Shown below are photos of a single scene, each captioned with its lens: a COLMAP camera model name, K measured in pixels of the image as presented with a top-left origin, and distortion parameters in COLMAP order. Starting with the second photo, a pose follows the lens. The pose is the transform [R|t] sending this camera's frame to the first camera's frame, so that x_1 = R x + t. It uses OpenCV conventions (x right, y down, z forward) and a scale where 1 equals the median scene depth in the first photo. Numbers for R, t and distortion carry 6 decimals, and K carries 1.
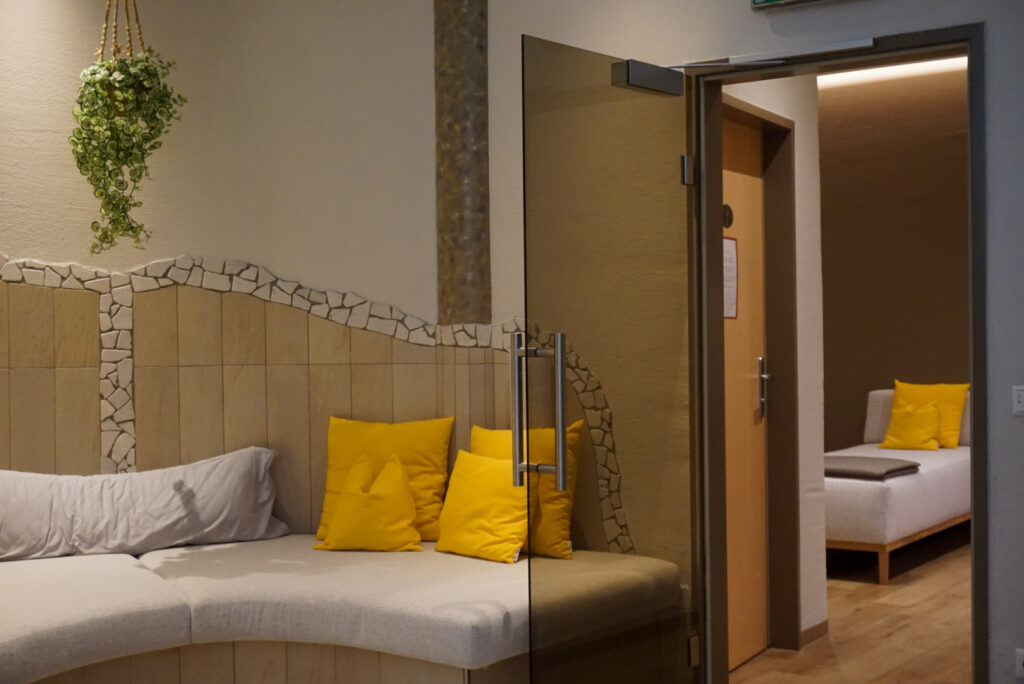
lens RADIAL K [[1373.8, 0, 513.1], [0, 1373.8, 341.2], [0, 0, 1]] dist [-0.030378, 0.000000]
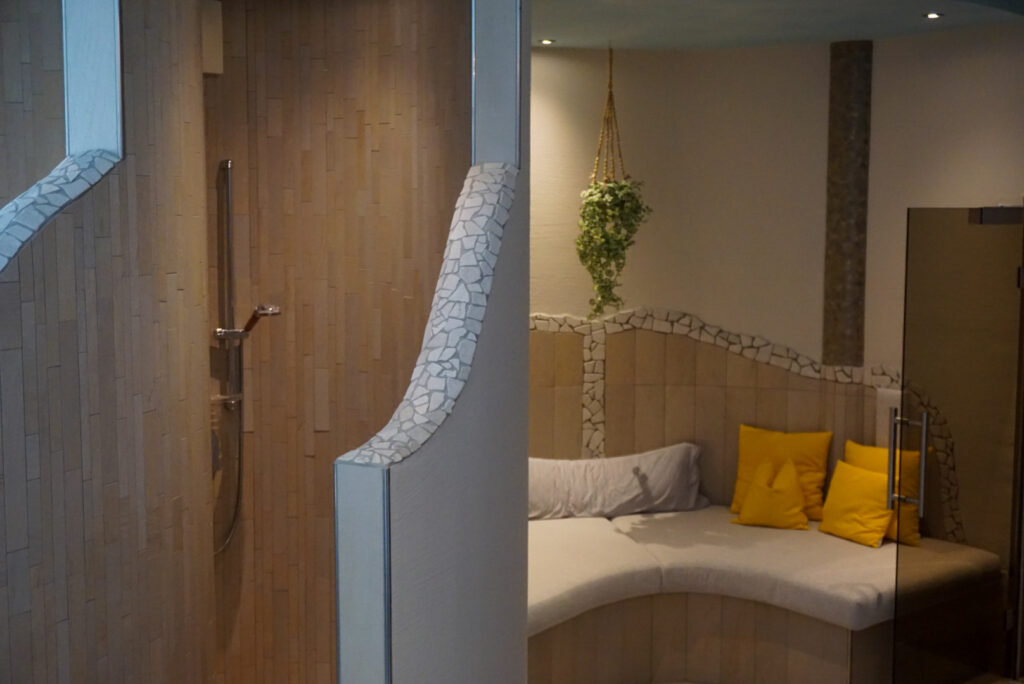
lens RADIAL K [[1246.1, 0, 509.8], [0, 1246.1, 343.4], [0, 0, 1]] dist [-0.014020, 0.000000]
pose [[0.969950, 0.036053, -0.240619, -0.063643], [-0.013823, 0.995529, 0.093443, -0.156434], [0.242912, -0.087309, 0.966111, -0.308131]]
